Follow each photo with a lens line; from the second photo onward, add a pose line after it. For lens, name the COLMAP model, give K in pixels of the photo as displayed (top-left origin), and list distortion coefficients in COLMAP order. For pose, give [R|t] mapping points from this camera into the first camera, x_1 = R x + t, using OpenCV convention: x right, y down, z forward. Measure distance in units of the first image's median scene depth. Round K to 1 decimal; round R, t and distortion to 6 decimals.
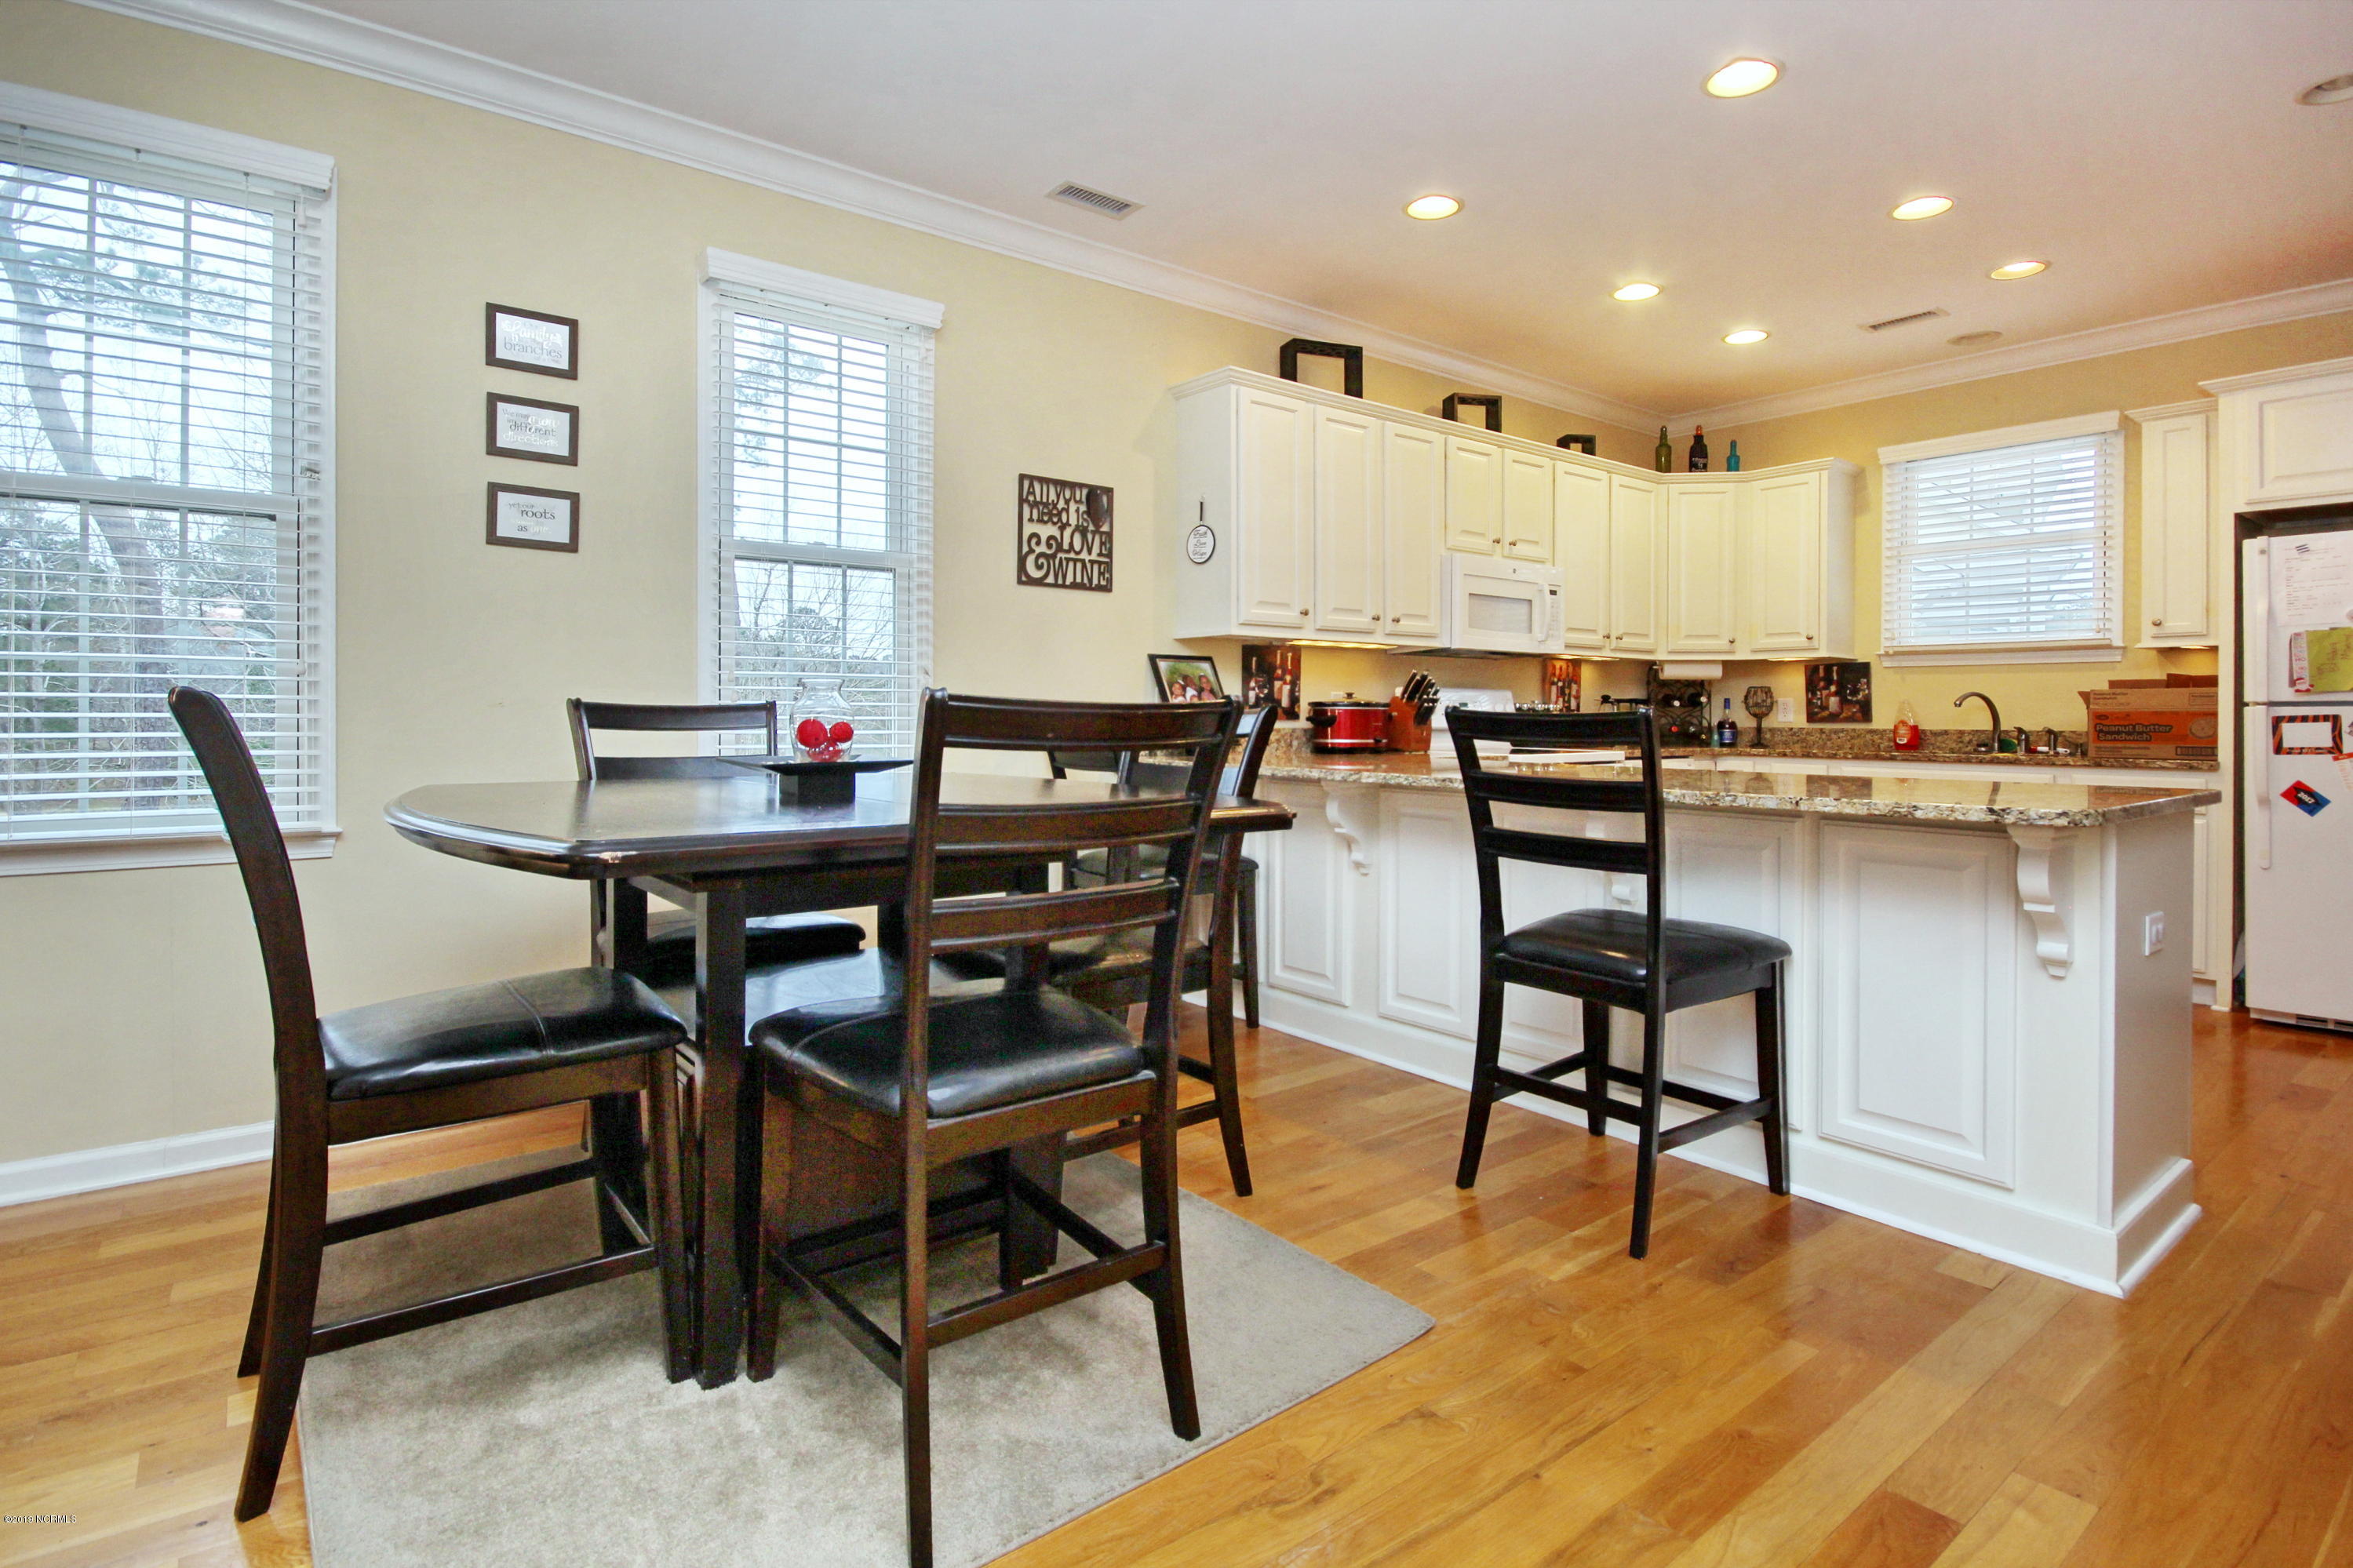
lens RADIAL K [[1146.5, 0, 1177.6], [0, 1146.5, 709.5], [0, 0, 1]] dist [0.001307, 0.000158]
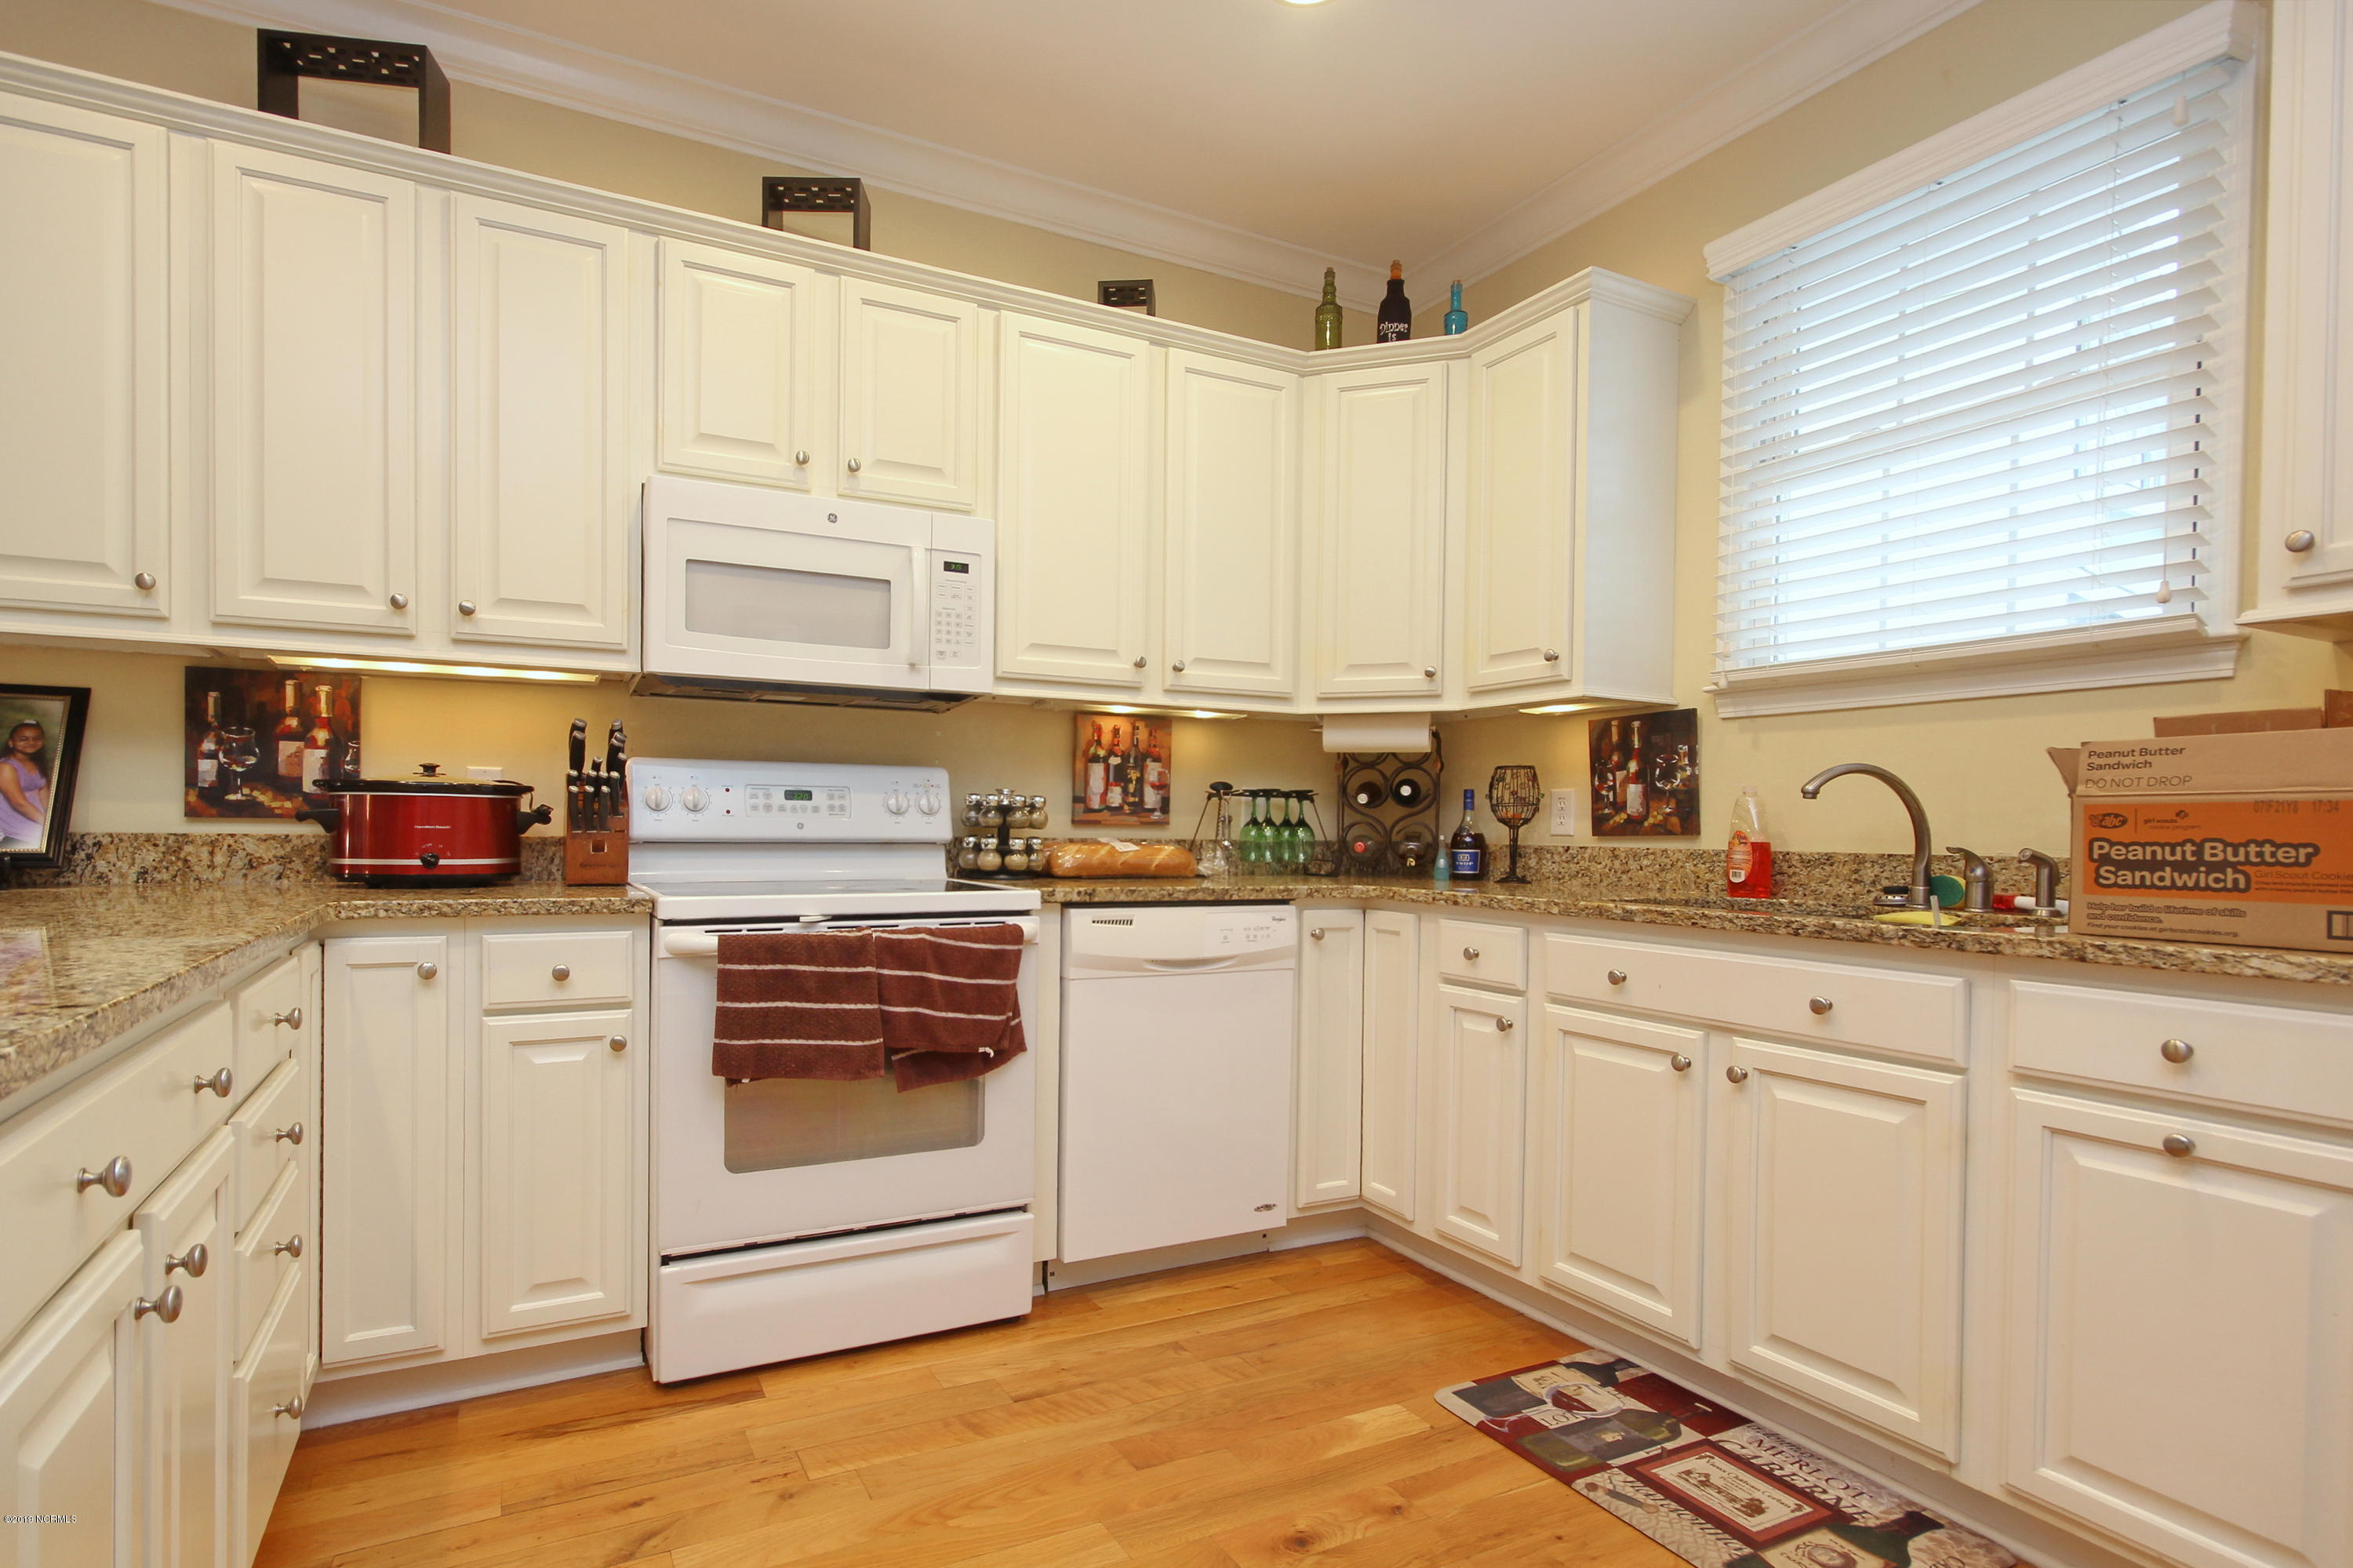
lens RADIAL K [[1245.6, 0, 1042.7], [0, 1245.6, 849.0], [0, 0, 1]] dist [-0.004122, -0.000050]
pose [[0.981846, 0.010192, -0.189405, 0.434534], [-0.006437, 0.999771, 0.020429, 0.007751], [0.189570, -0.018839, 0.981687, 0.441353]]
